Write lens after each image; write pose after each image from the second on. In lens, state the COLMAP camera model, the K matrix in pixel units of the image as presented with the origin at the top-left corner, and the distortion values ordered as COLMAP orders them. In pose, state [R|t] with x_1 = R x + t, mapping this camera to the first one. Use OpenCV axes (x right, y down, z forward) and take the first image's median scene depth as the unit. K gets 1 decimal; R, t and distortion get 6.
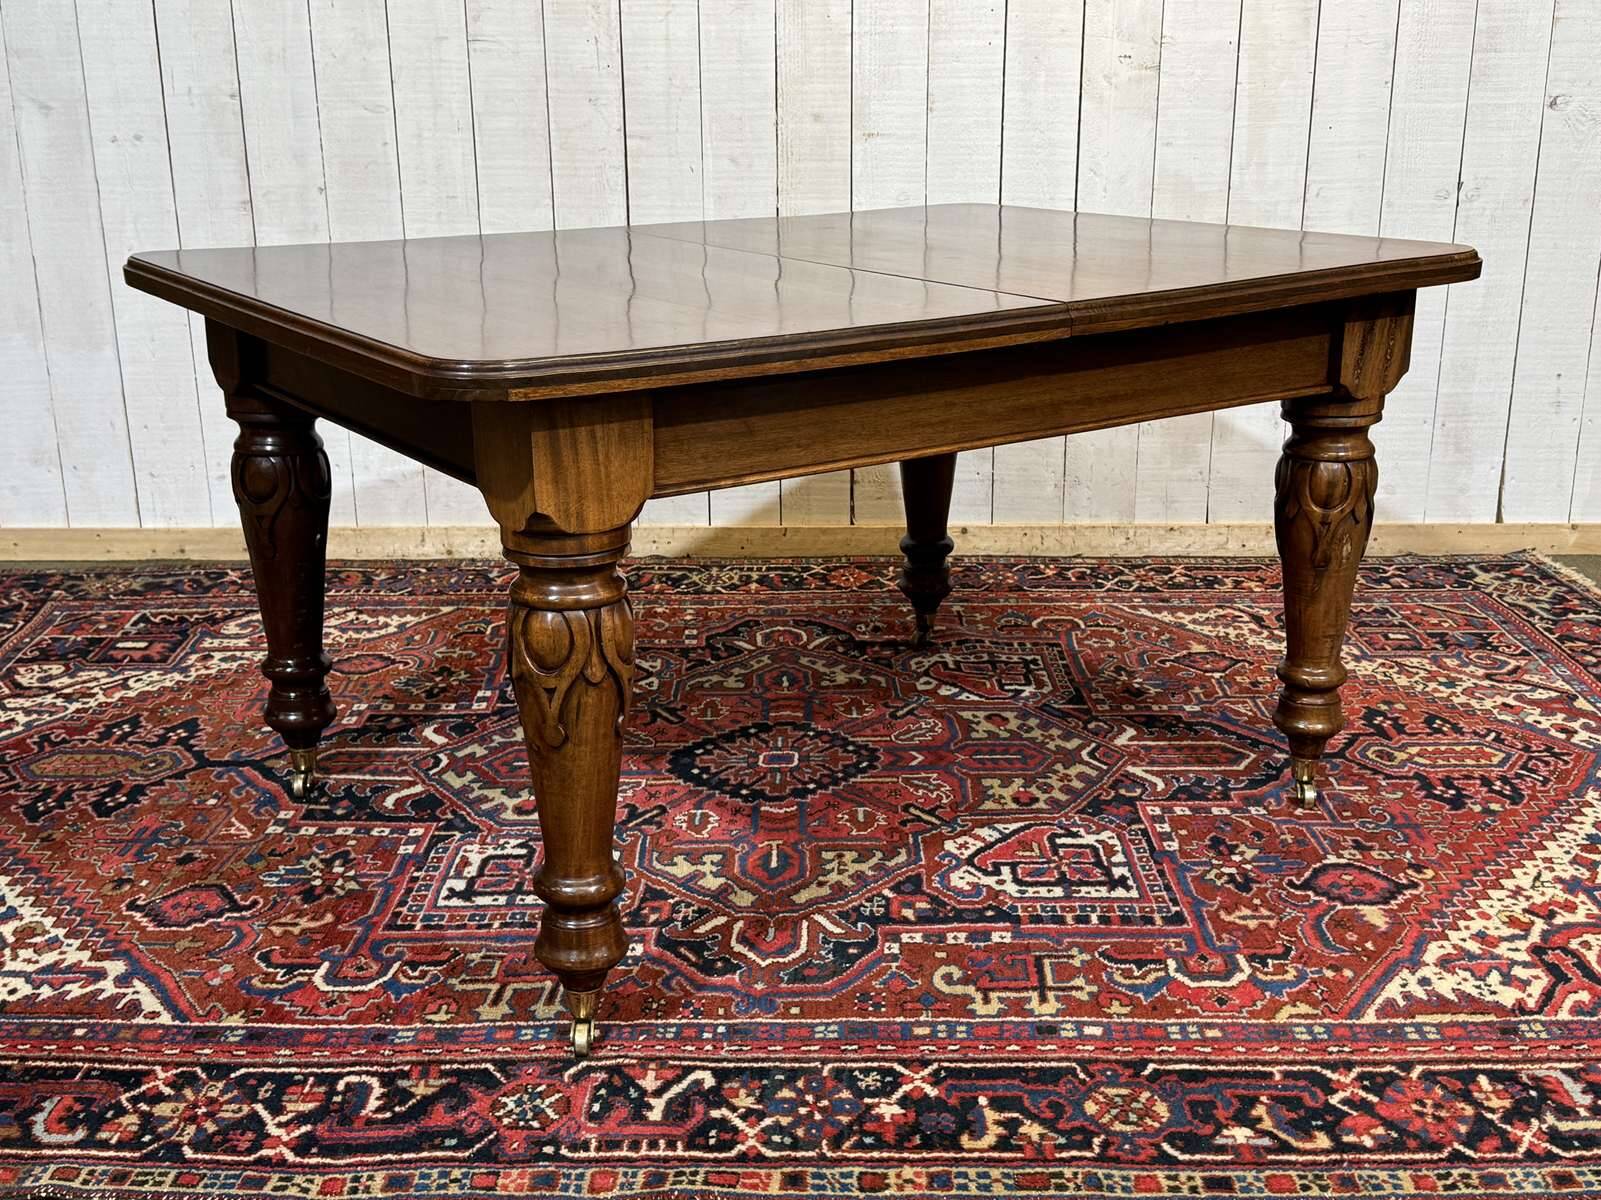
lens RADIAL K [[1841.2, 0, 795.2], [0, 1841.2, 600.1], [0, 0, 1]] dist [0.196418, -0.423173]
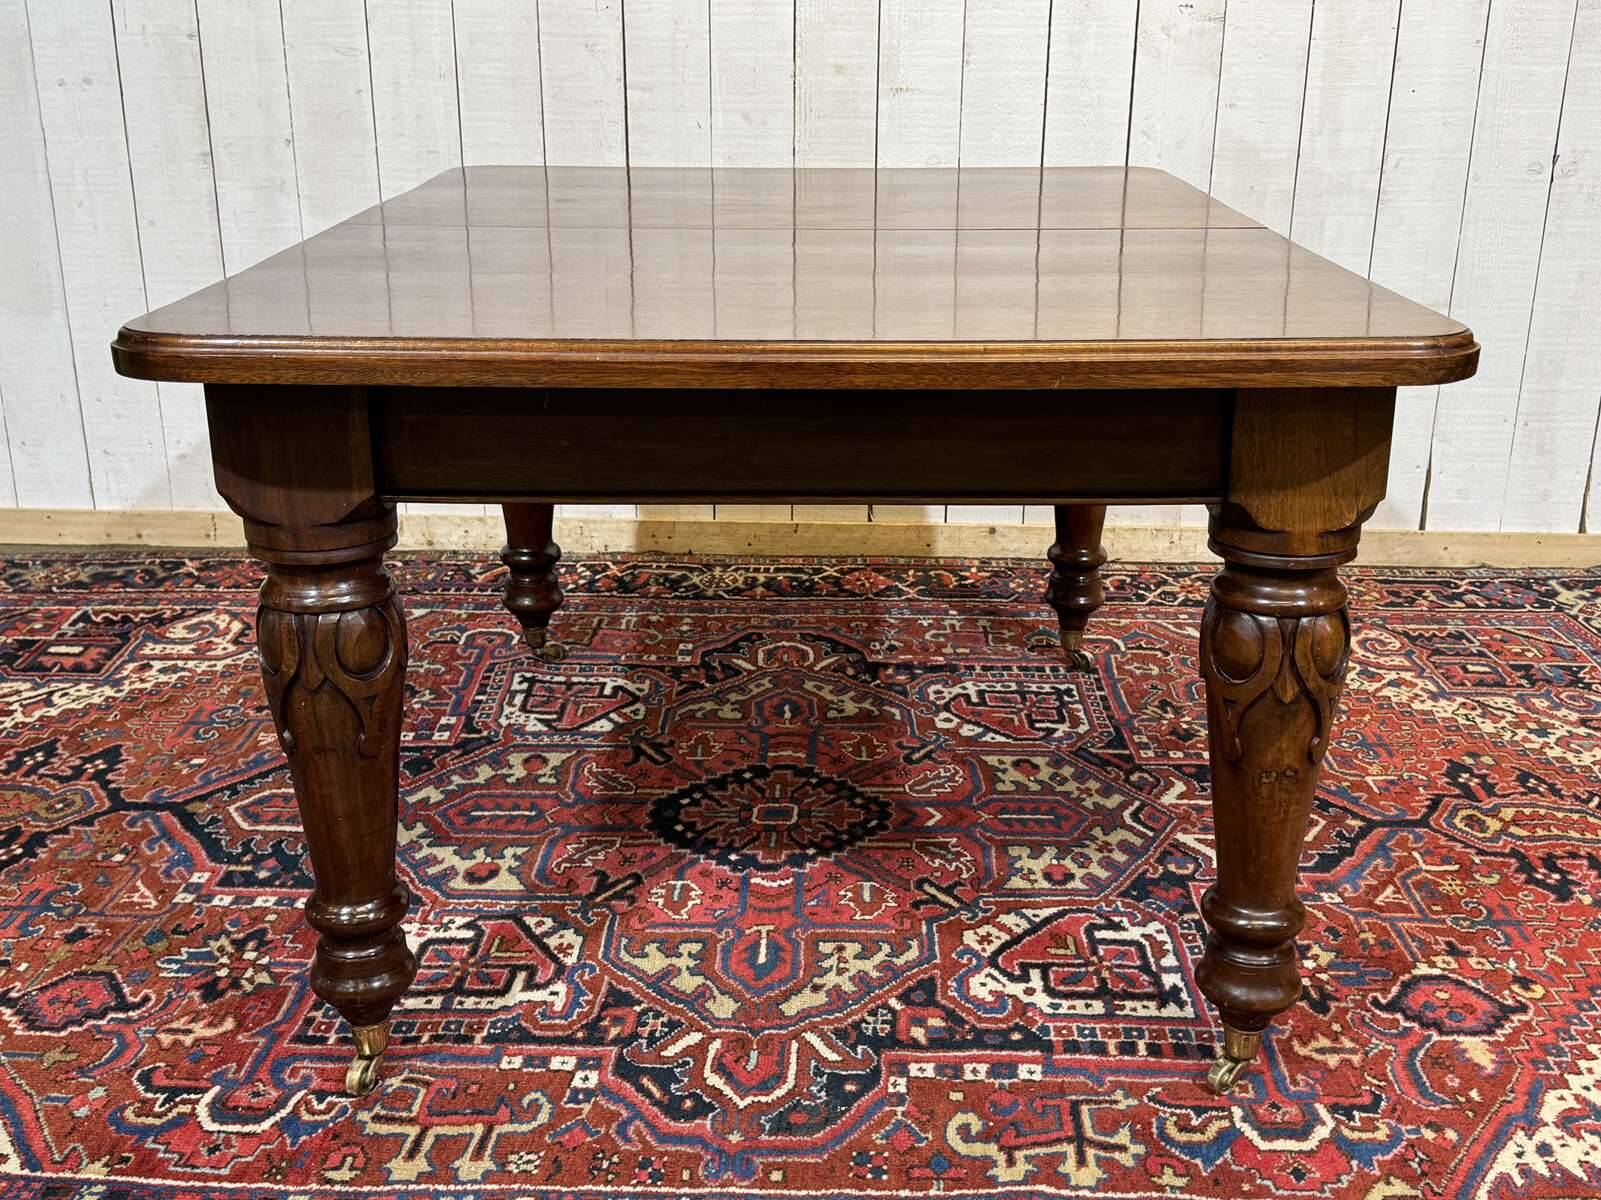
lens RADIAL K [[1772.2, 0, 802.6], [0, 1772.2, 606.4], [0, 0, 1]] dist [0.206883, -0.483015]
pose [[0.999748, 0.019430, -0.011263, 0.012474], [-0.018982, 0.999076, 0.038556, -0.048095], [0.012002, -0.038332, 0.999193, 0.176587]]
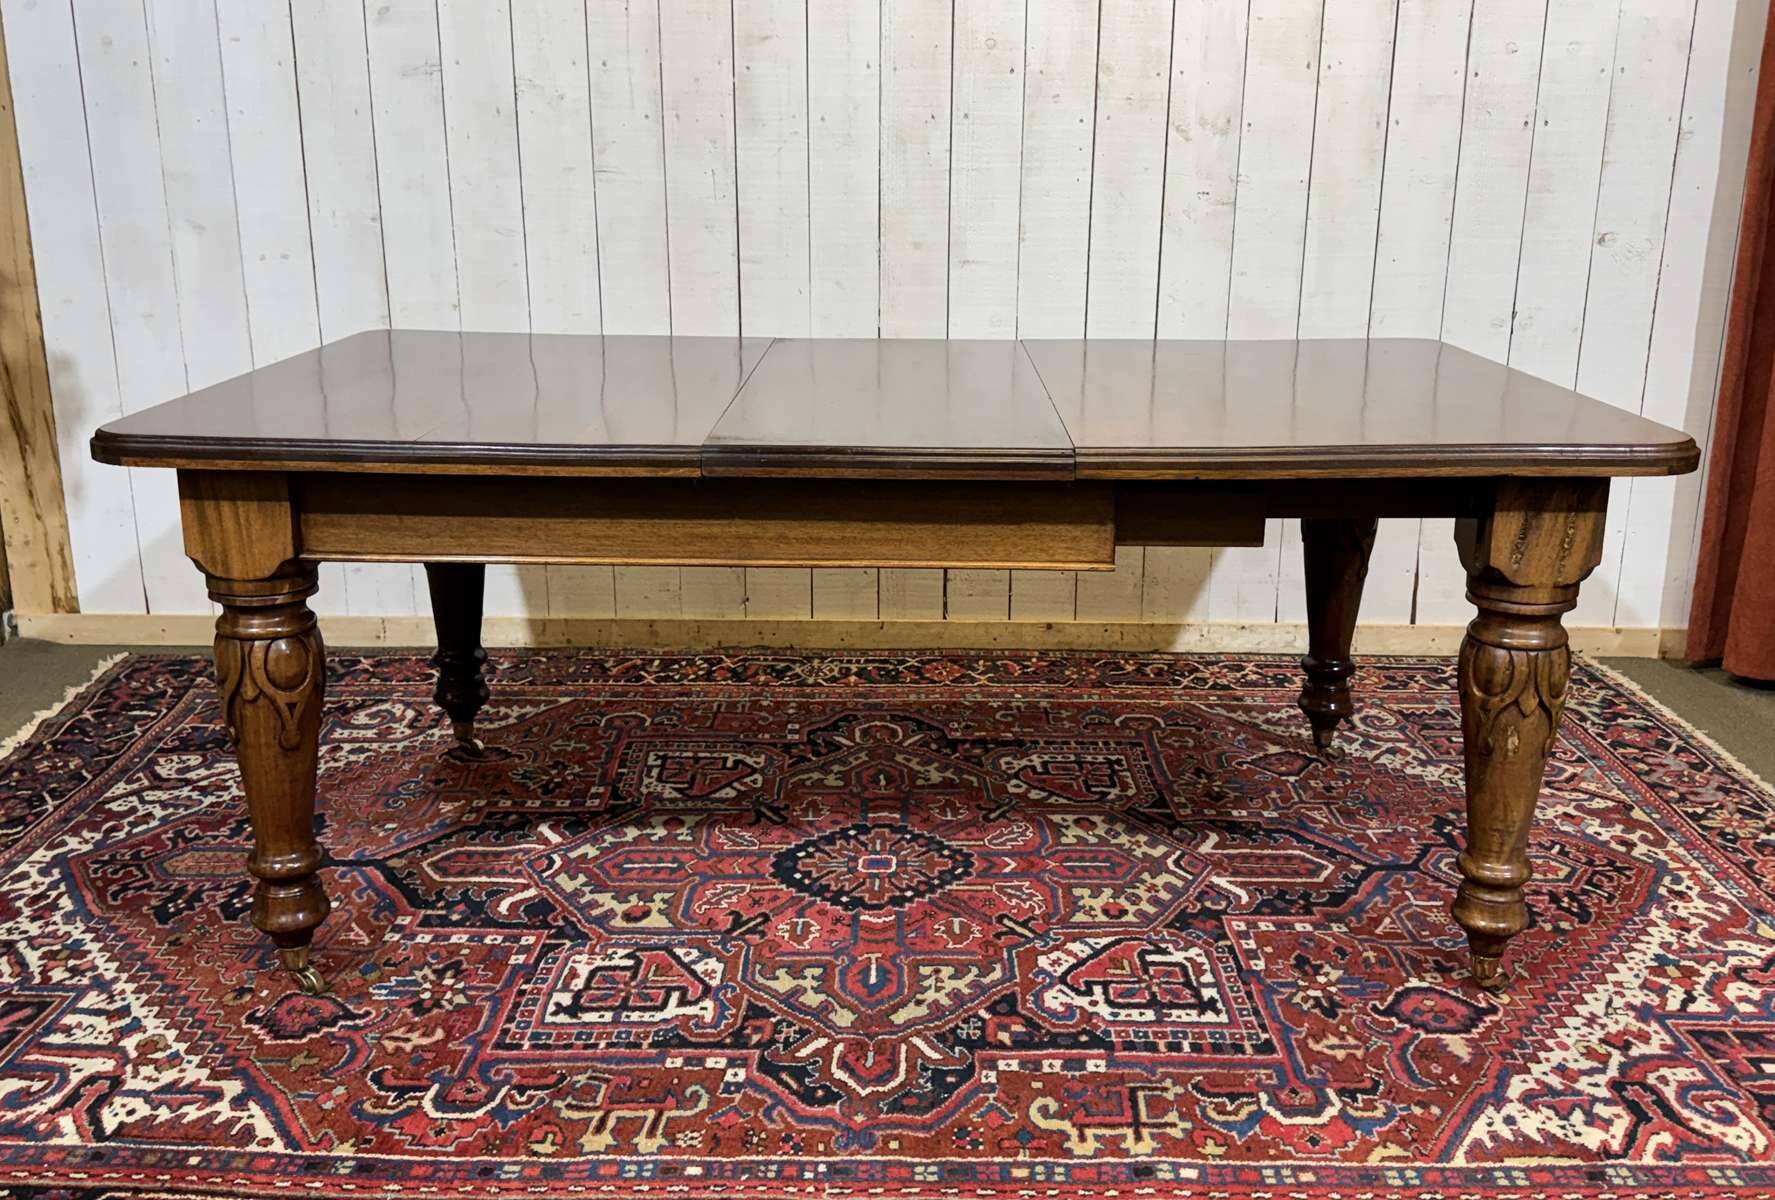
lens RADIAL K [[1642.0, 0, 884.5], [0, 1642.0, 596.9], [0, 0, 1]] dist [0.189252, -0.420617]
pose [[0.999937, 0.011194, 0.001187, -0.008192], [-0.011163, 0.999665, -0.023339, -0.046694], [-0.001448, 0.023324, 0.999727, 0.066475]]
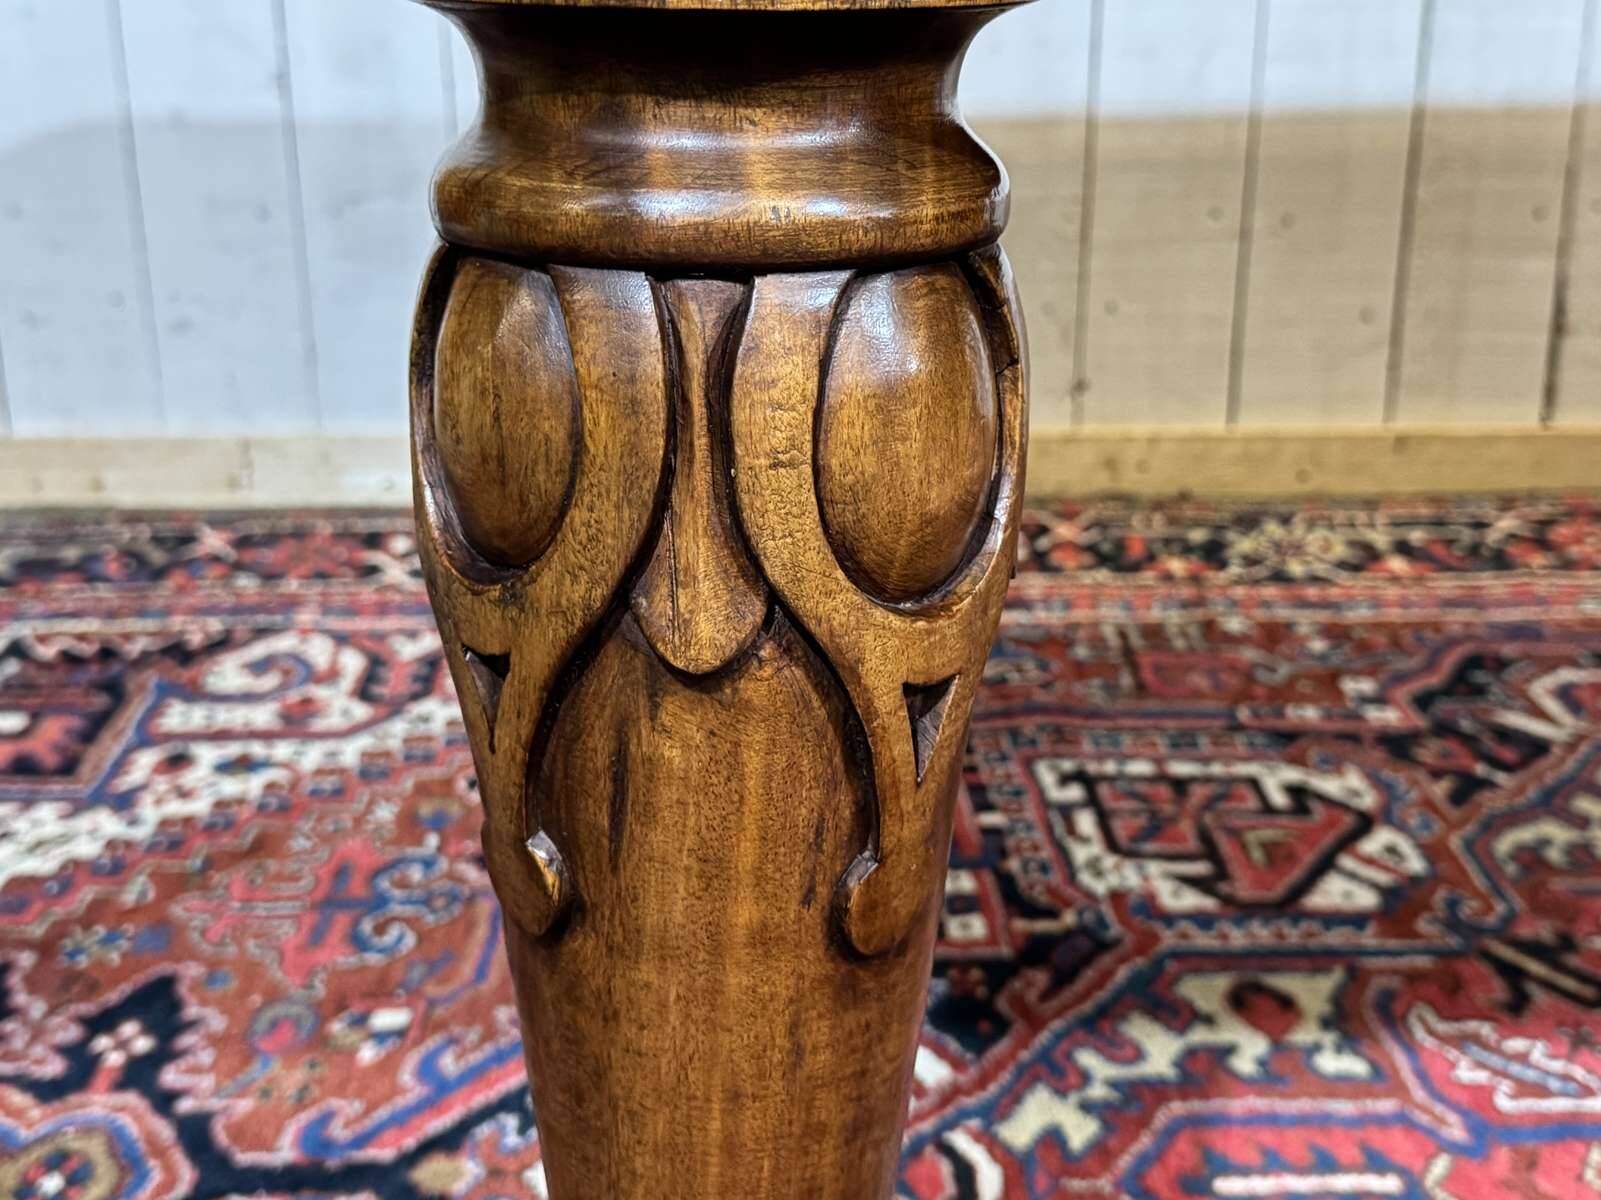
lens RADIAL K [[2107.6, 0, 796.3], [0, 2107.6, 605.3], [0, 0, 1]] dist [0.185992, -0.452048]
pose [[0.999889, -0.001190, 0.014831, -0.244390], [0.000719, 0.999496, 0.031739, -0.019973], [-0.014861, -0.031725, 0.999386, 0.703084]]
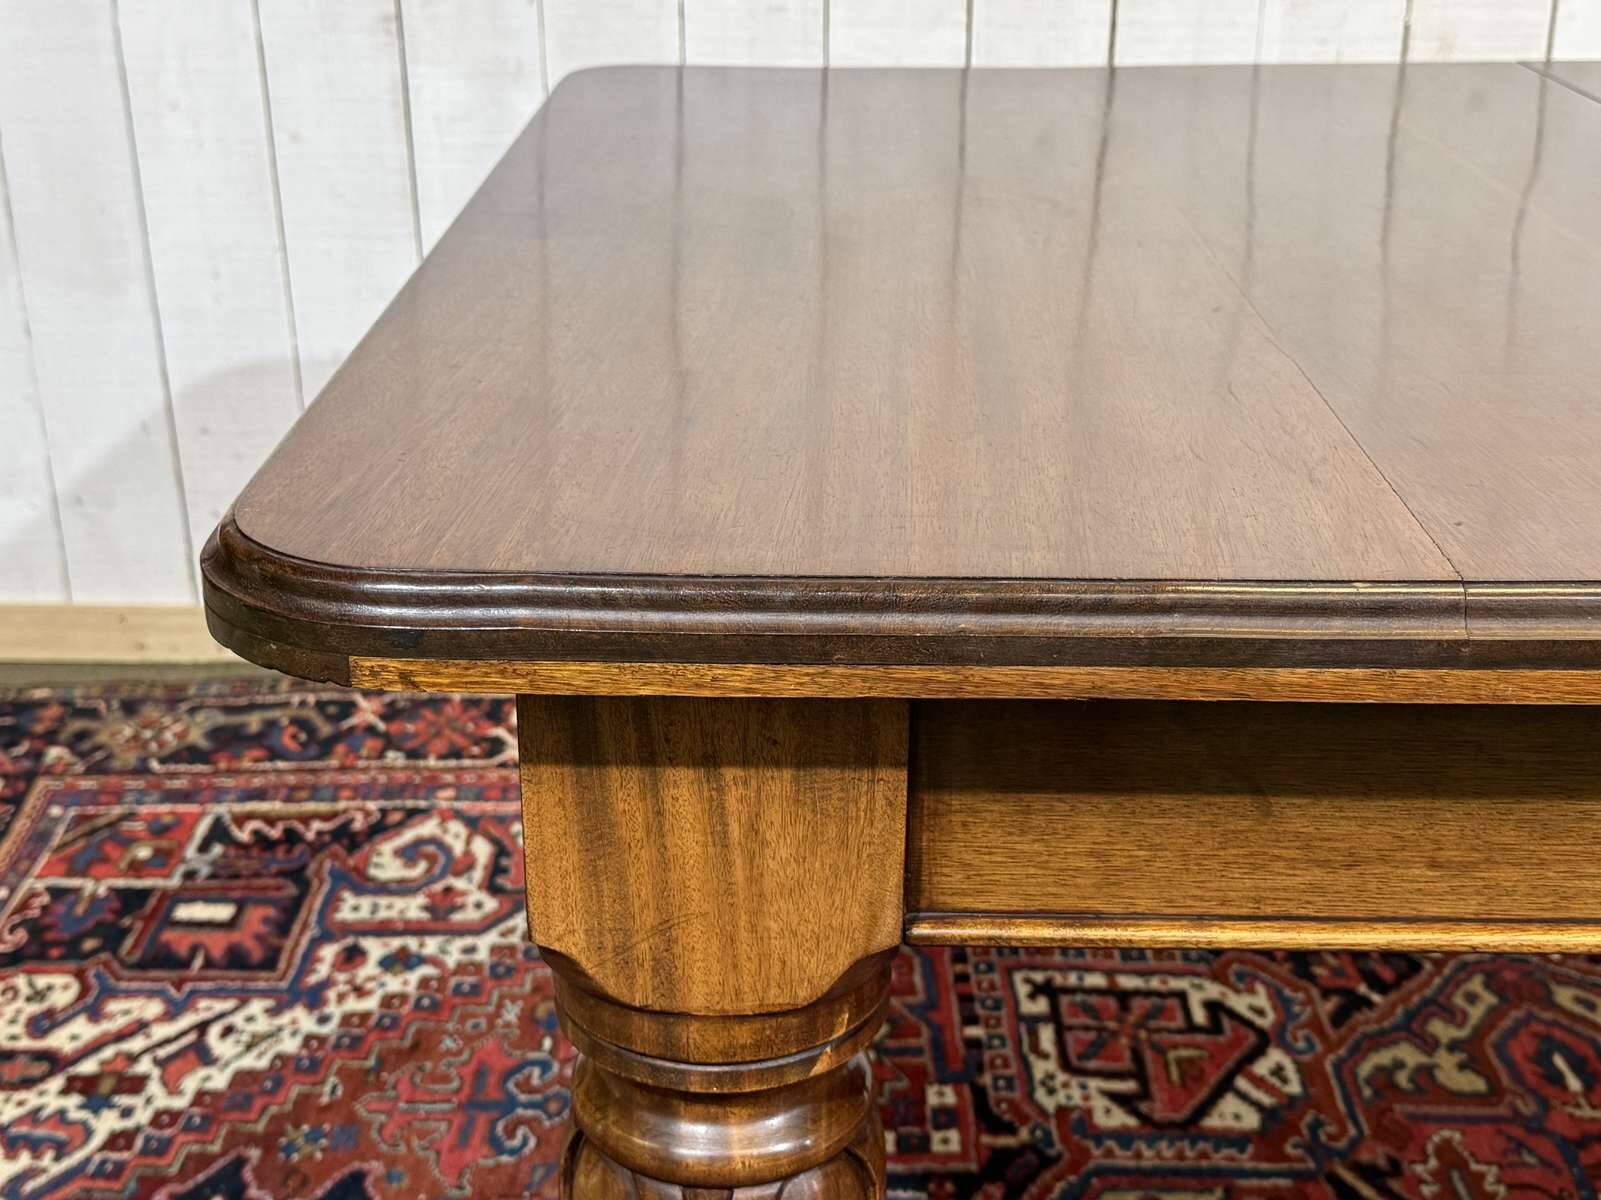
lens RADIAL K [[2085.8, 0, 801.3], [0, 2085.8, 606.9], [0, 0, 1]] dist [0.199906, -0.502001]
pose [[0.999628, 0.011558, -0.024690, -0.228911], [-0.009177, 0.995485, 0.094473, -0.149938], [0.025671, -0.094211, 0.995221, 0.562147]]
